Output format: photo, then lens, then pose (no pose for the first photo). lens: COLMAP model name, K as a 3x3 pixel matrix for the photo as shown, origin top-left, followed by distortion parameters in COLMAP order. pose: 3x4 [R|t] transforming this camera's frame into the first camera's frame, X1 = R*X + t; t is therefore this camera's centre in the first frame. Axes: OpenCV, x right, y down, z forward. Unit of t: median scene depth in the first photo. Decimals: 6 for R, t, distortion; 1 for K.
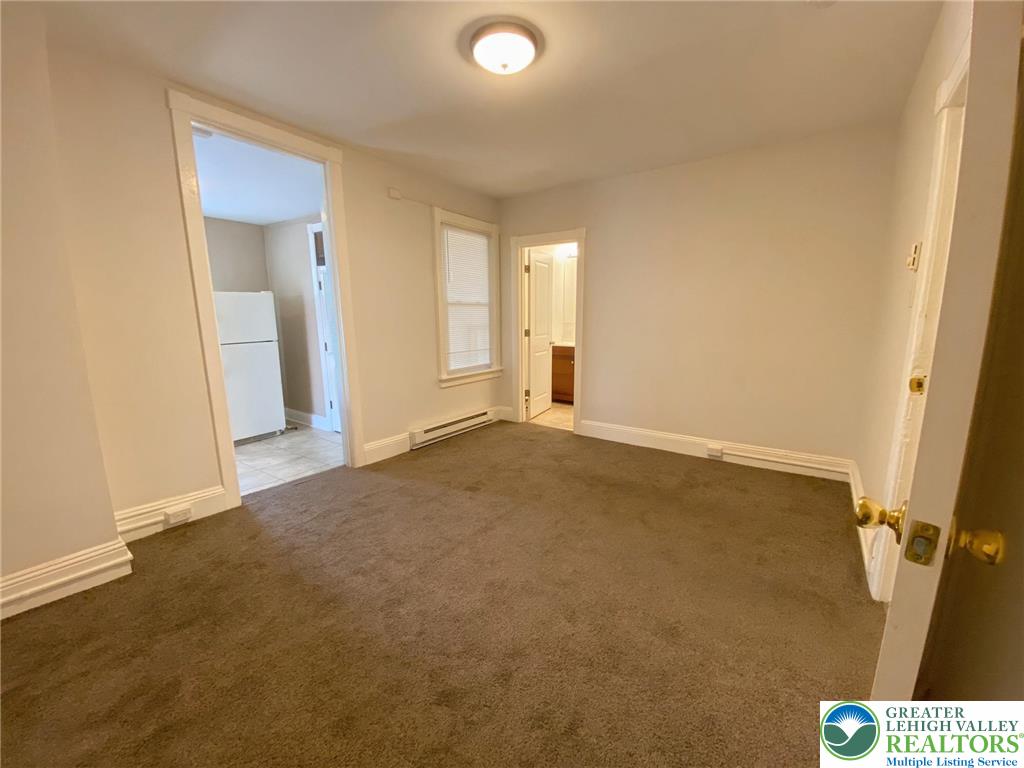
lens RADIAL K [[412.2, 0, 514.3], [0, 412.2, 383.7], [0, 0, 1]] dist [0.058603, -0.043839]
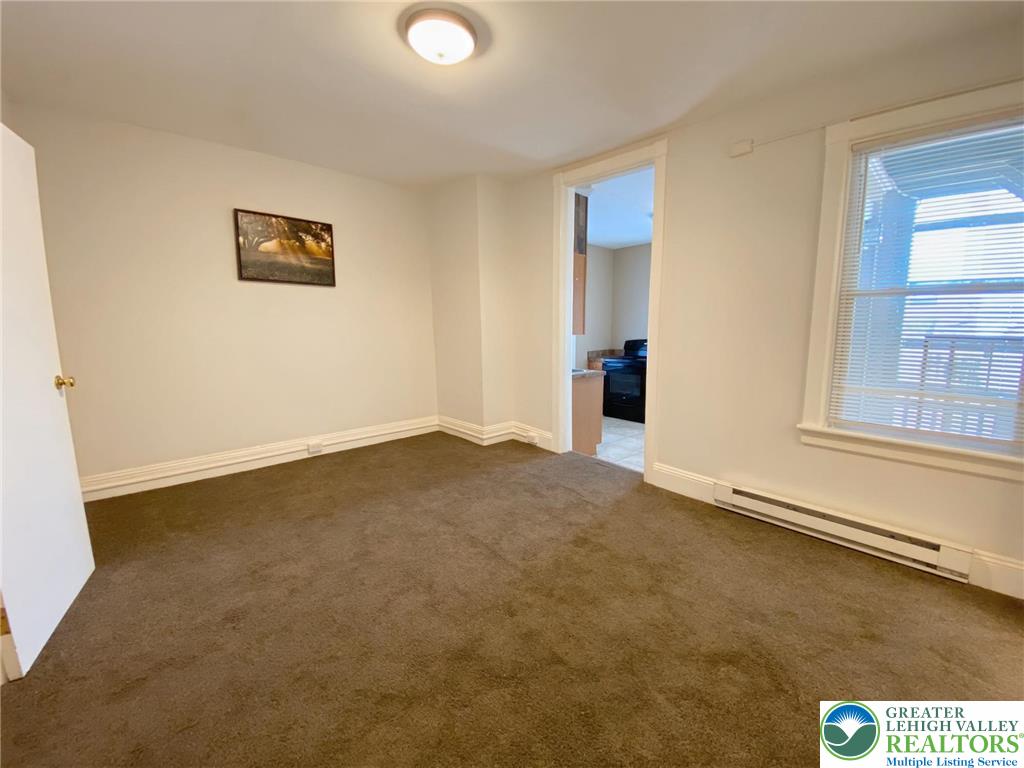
lens RADIAL K [[412.2, 0, 514.3], [0, 412.2, 383.7], [0, 0, 1]] dist [0.058603, -0.043839]
pose [[-0.207859, 0.147975, -0.966901, 0.666300], [-0.165585, 0.968902, 0.183877, -0.161767], [0.964042, 0.198324, -0.176892, 1.015750]]
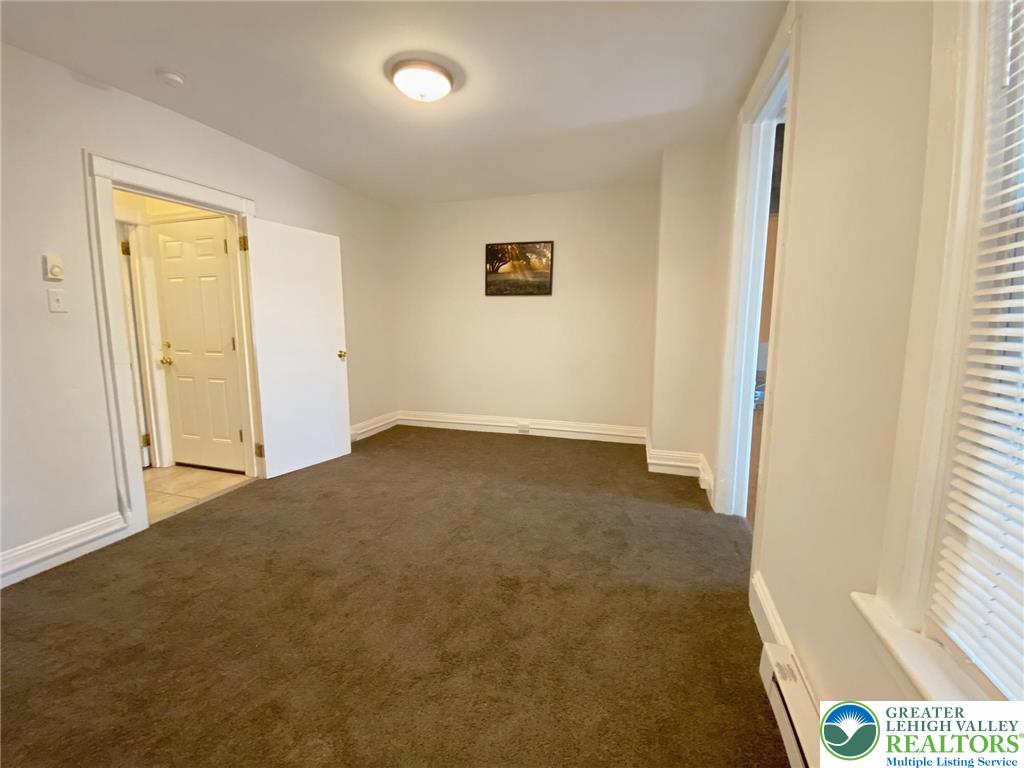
lens RADIAL K [[412.2, 0, 514.3], [0, 412.2, 383.7], [0, 0, 1]] dist [0.058603, -0.043839]
pose [[-0.947112, 0.045416, -0.317673, 0.091777], [-0.054612, 0.952683, 0.299019, -0.257478], [0.316222, 0.300553, -0.899817, 1.588031]]
